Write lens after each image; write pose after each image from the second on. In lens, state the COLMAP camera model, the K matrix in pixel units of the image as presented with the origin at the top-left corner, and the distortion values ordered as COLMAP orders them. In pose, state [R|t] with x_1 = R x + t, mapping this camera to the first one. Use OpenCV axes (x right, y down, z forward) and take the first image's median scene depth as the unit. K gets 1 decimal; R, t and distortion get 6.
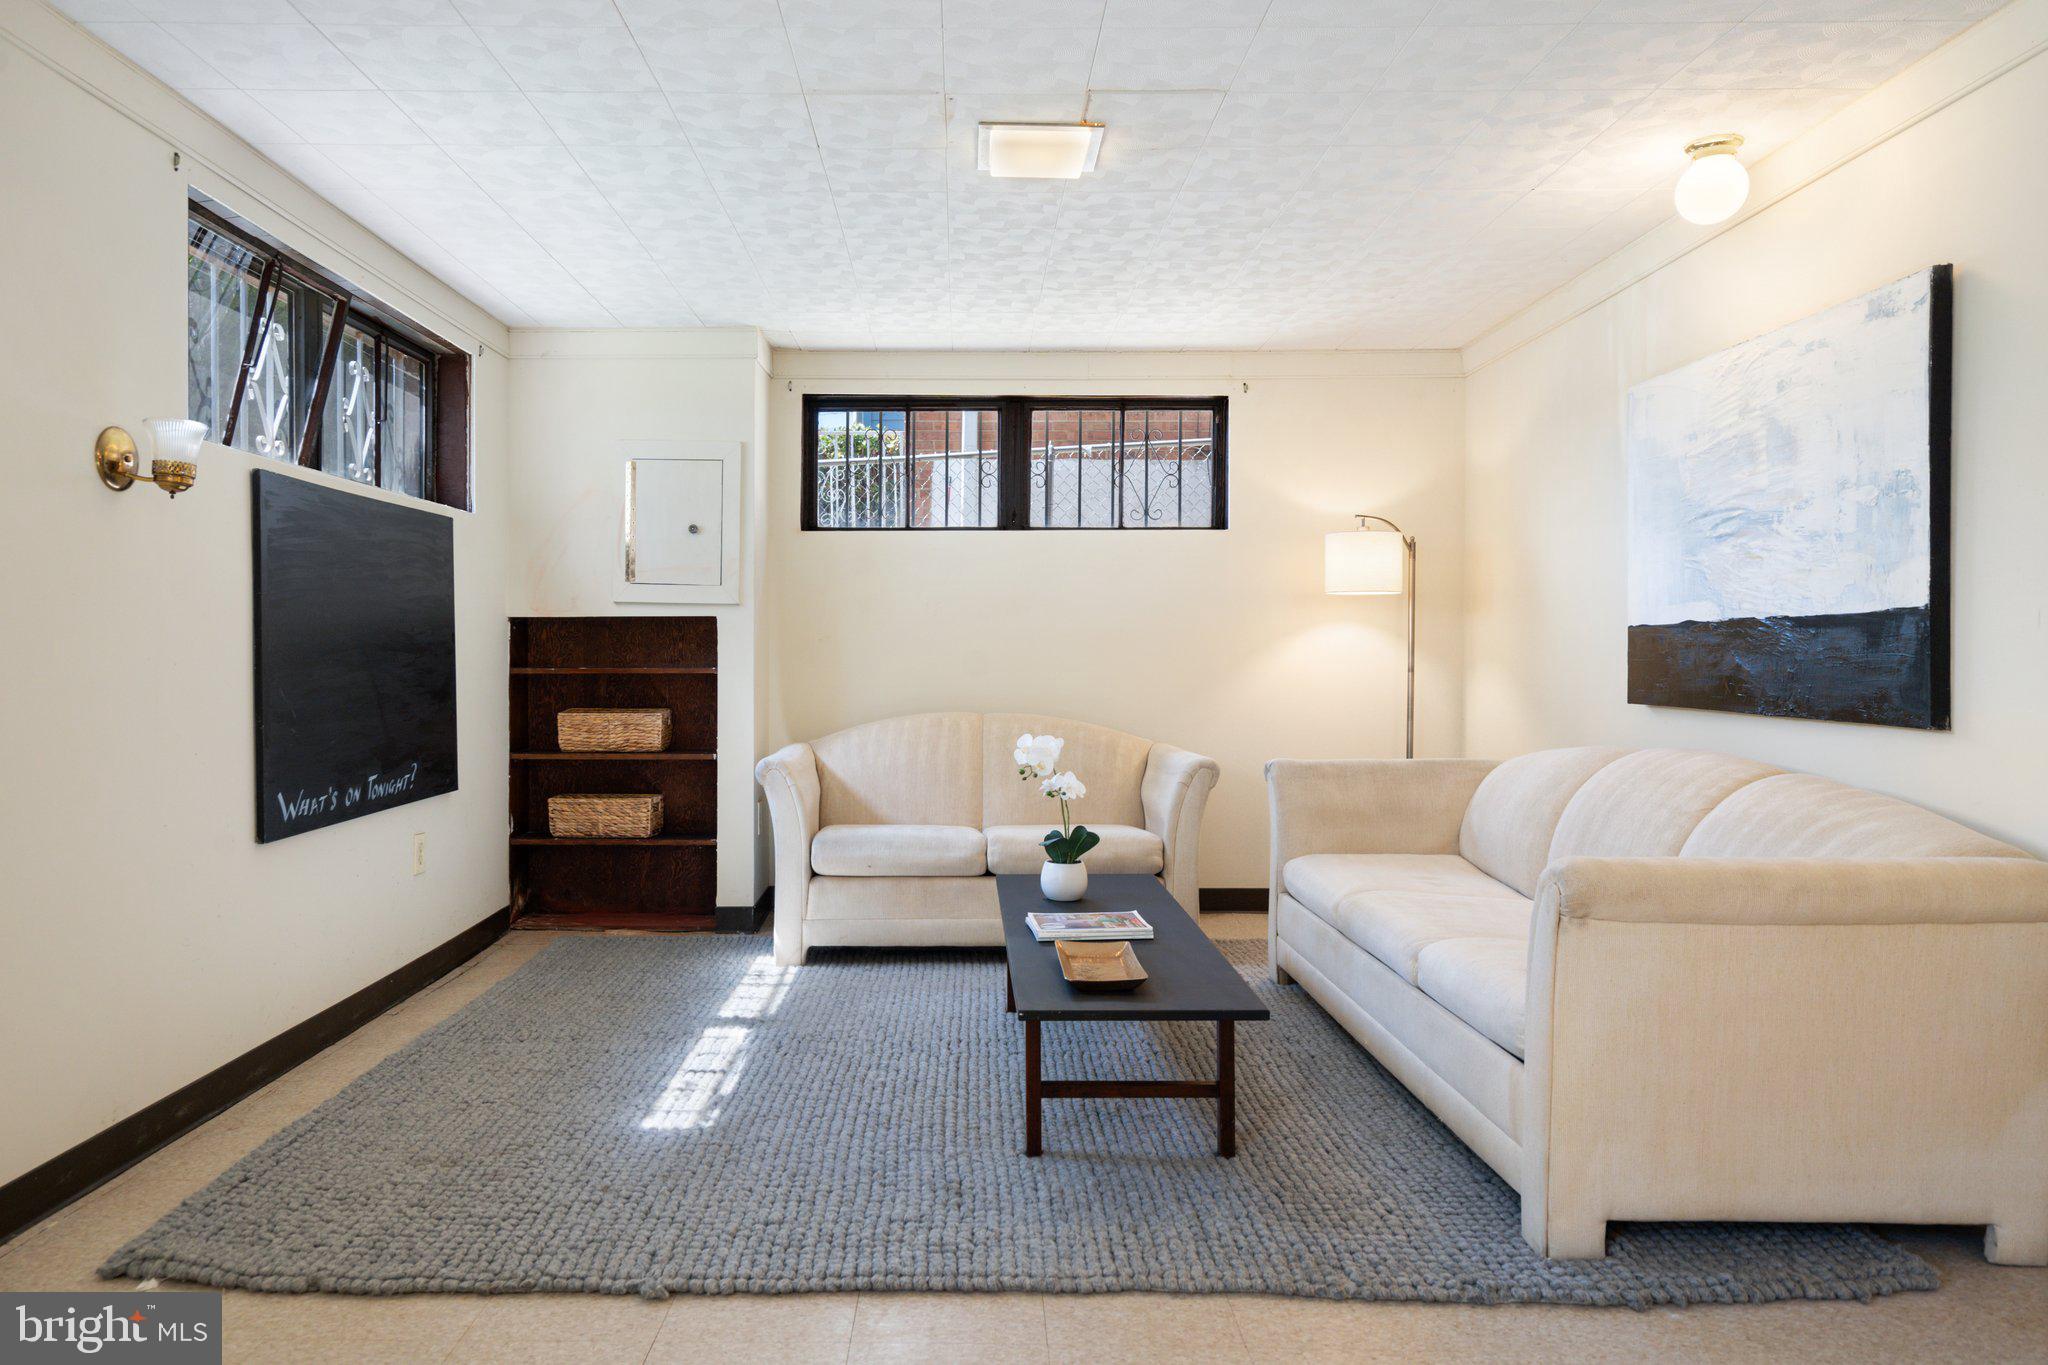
lens RADIAL K [[1308.4, 0, 1017.8], [0, 1308.4, 675.6], [0, 0, 1]] dist [0.007218, 0.002531]
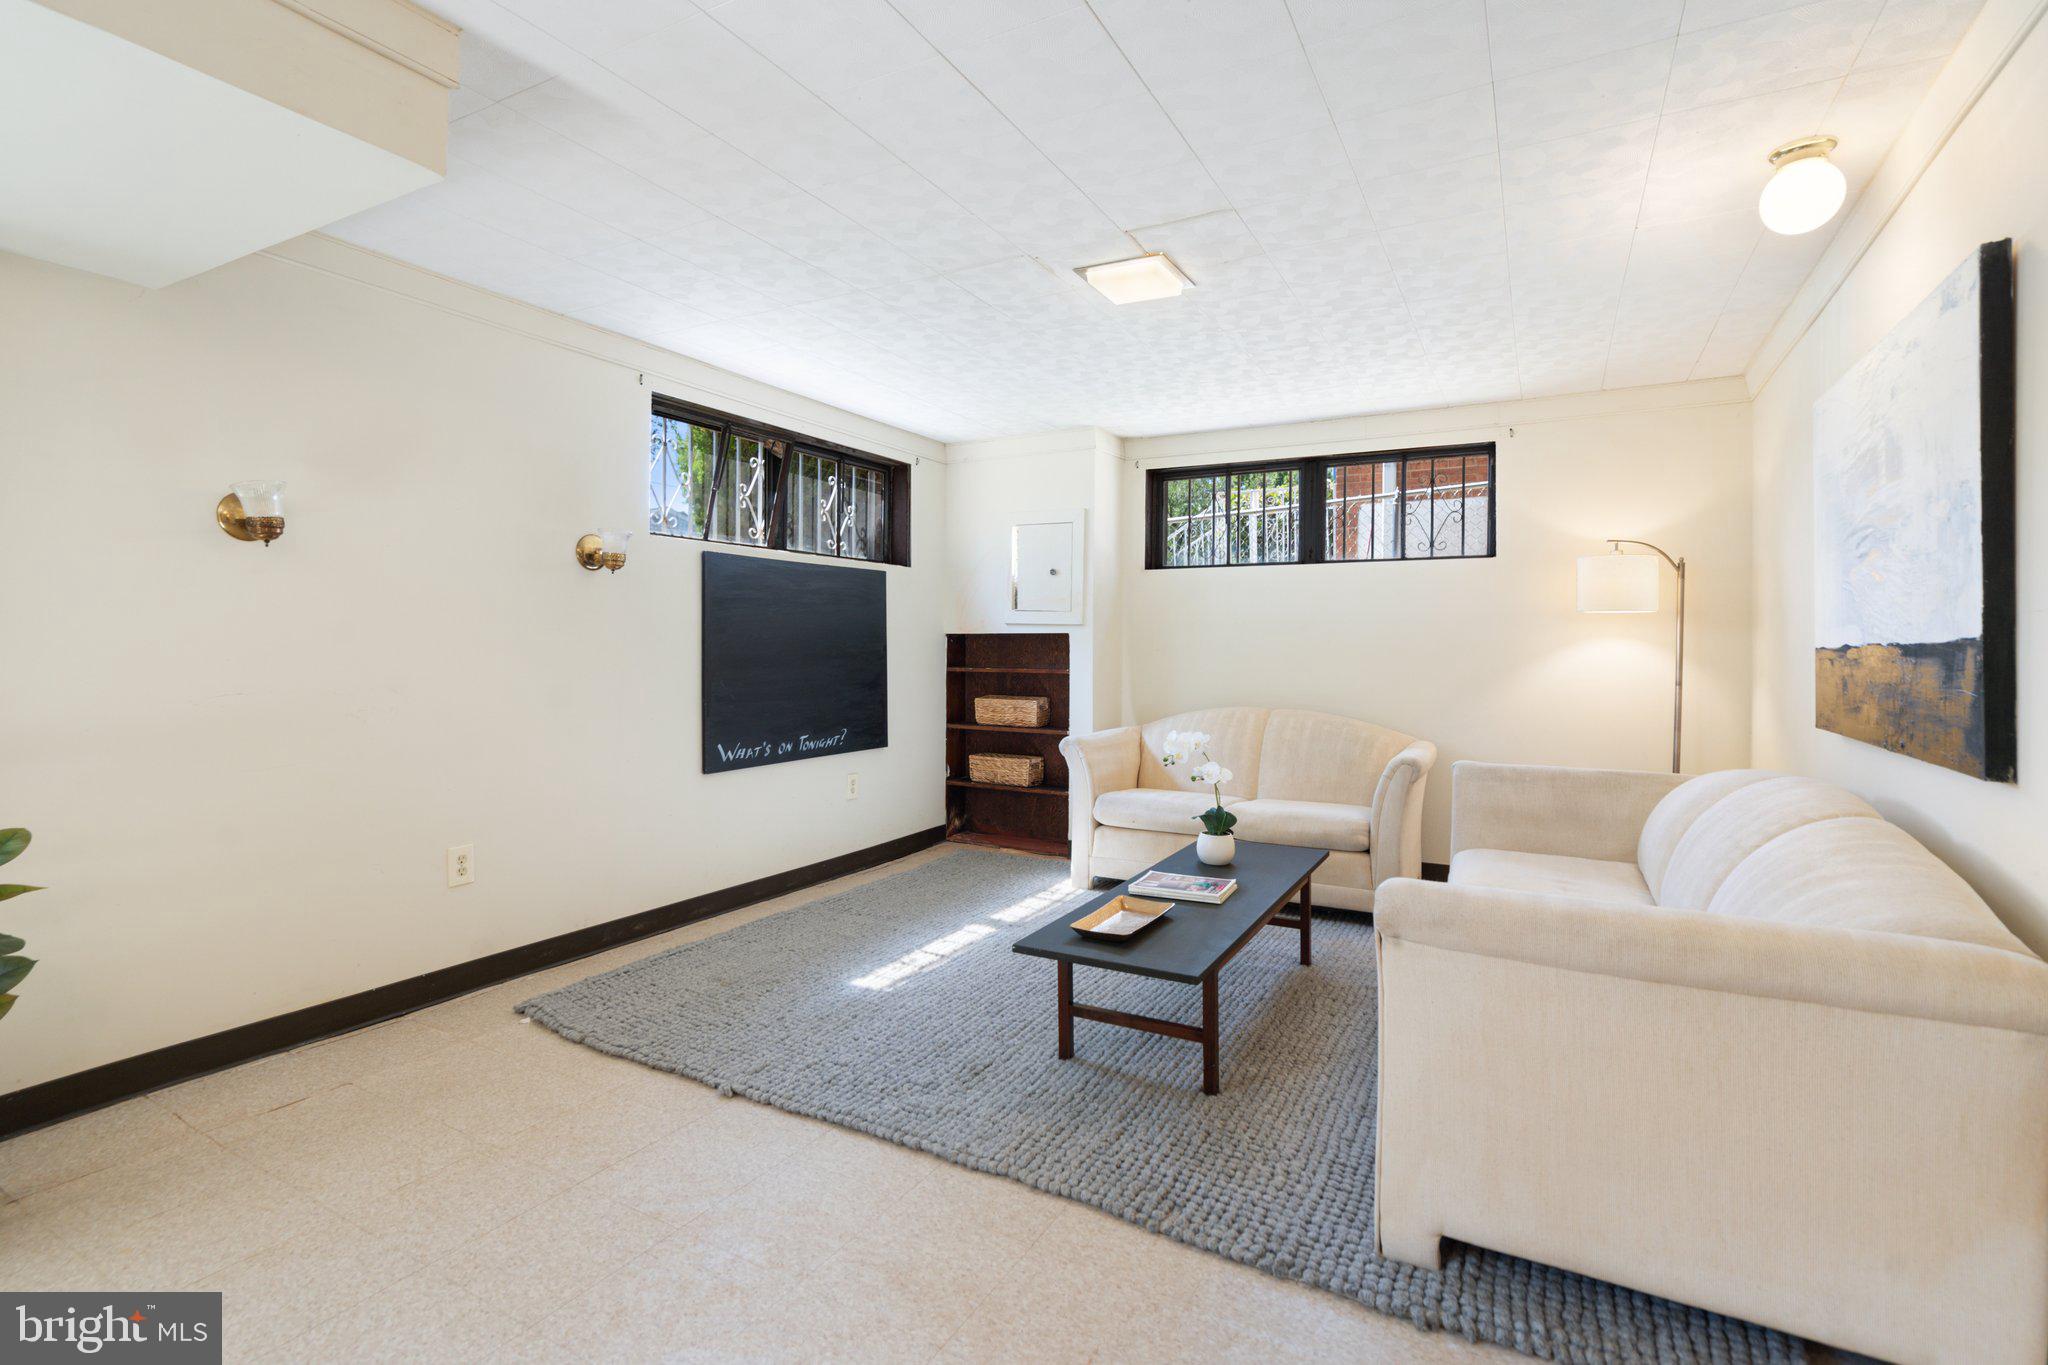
lens RADIAL K [[961.0, 0, 1055.0], [0, 961.0, 652.1], [0, 0, 1]] dist [0.000667, 0.000755]
pose [[0.876915, 0.010300, -0.480536, 0.346832], [-0.017223, 0.999802, -0.010000, -0.019991], [0.480337, 0.017045, 0.876918, 0.116785]]
